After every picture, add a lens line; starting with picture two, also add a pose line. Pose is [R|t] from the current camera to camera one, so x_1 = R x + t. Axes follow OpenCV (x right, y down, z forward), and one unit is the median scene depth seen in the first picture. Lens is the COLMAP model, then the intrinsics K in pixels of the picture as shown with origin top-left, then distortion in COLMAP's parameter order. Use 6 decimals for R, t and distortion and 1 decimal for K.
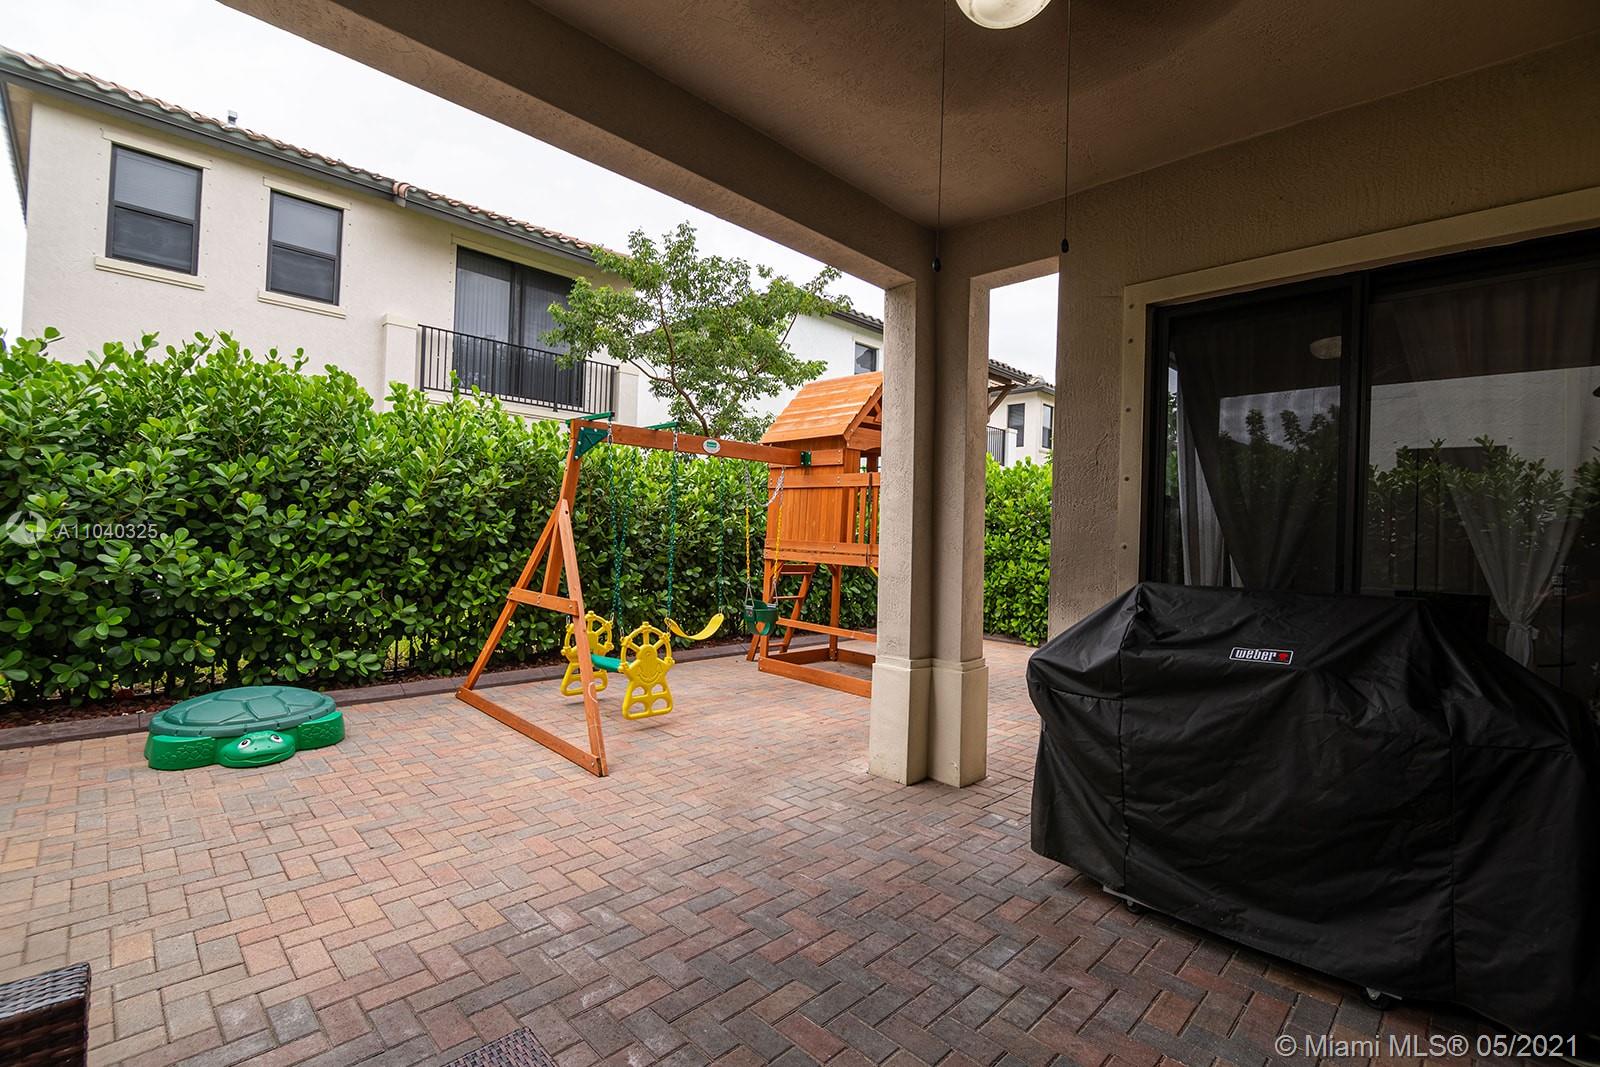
lens RADIAL K [[705.7, 0, 798.7], [0, 705.7, 528.7], [0, 0, 1]] dist [-0.018440, -0.000234]
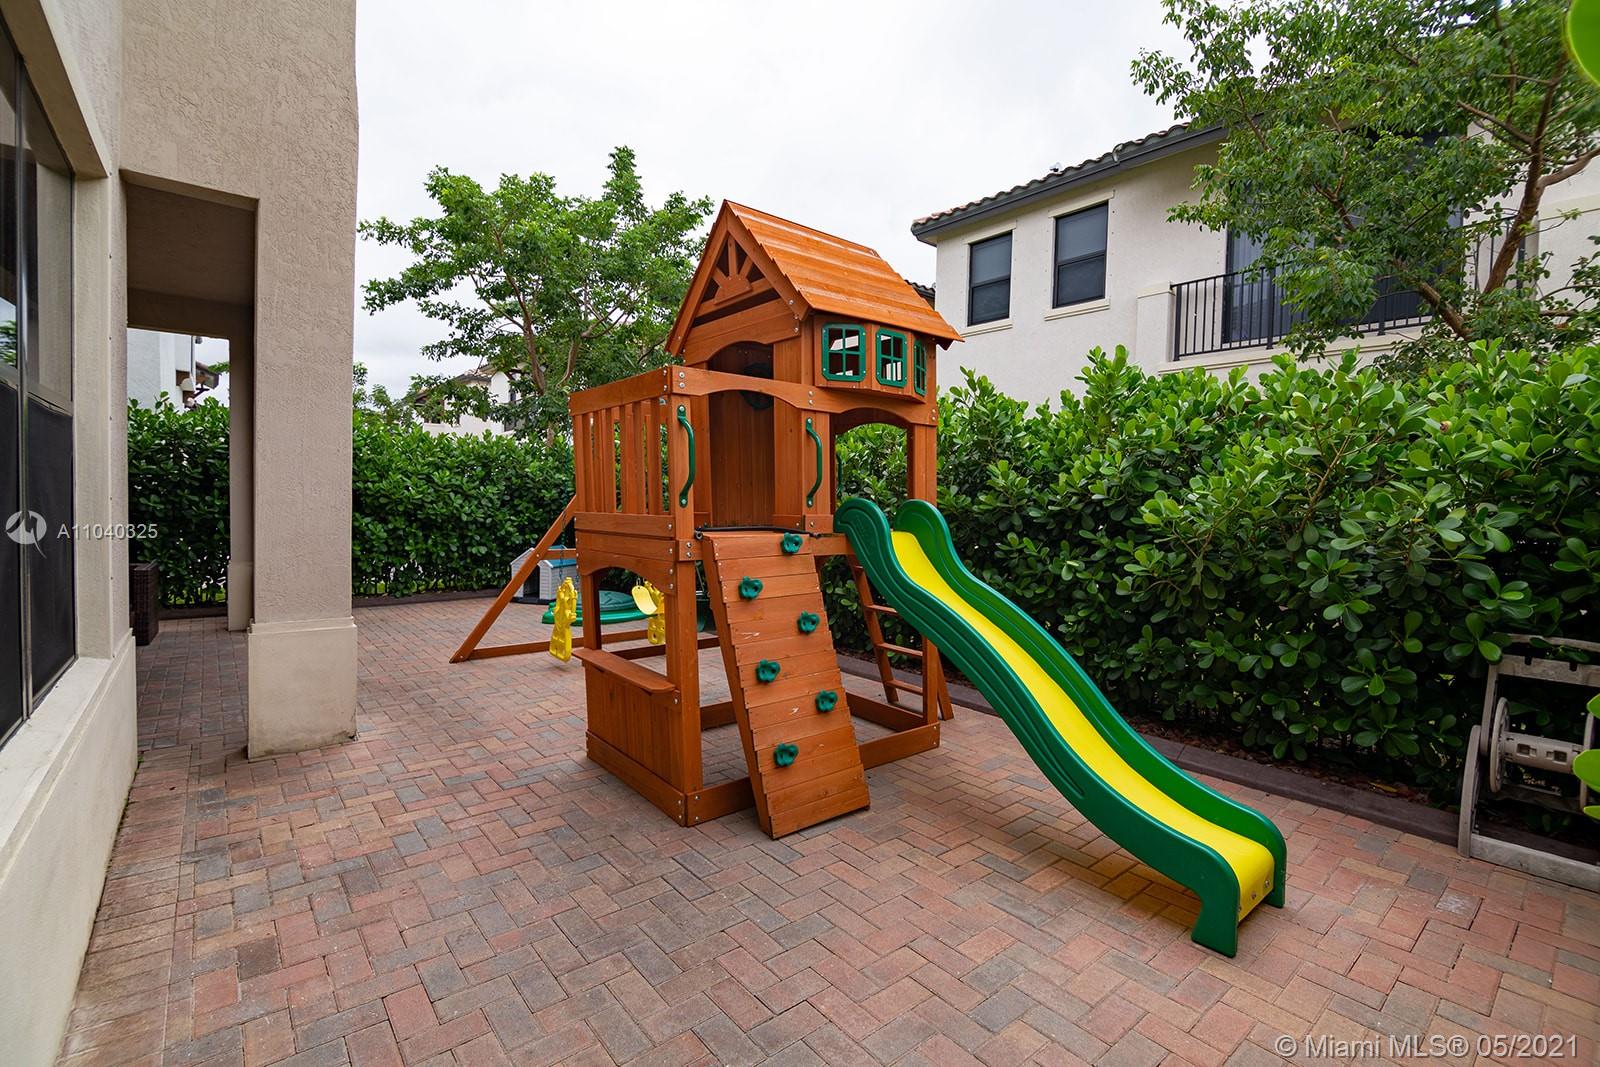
lens RADIAL K [[705.7, 0, 798.7], [0, 705.7, 528.7], [0, 0, 1]] dist [-0.018440, -0.000234]
pose [[-0.088071, 0.004776, -0.996103, 0.427225], [-0.019655, 0.999785, 0.006532, 0.019054], [0.995920, 0.020153, -0.087958, 0.705198]]
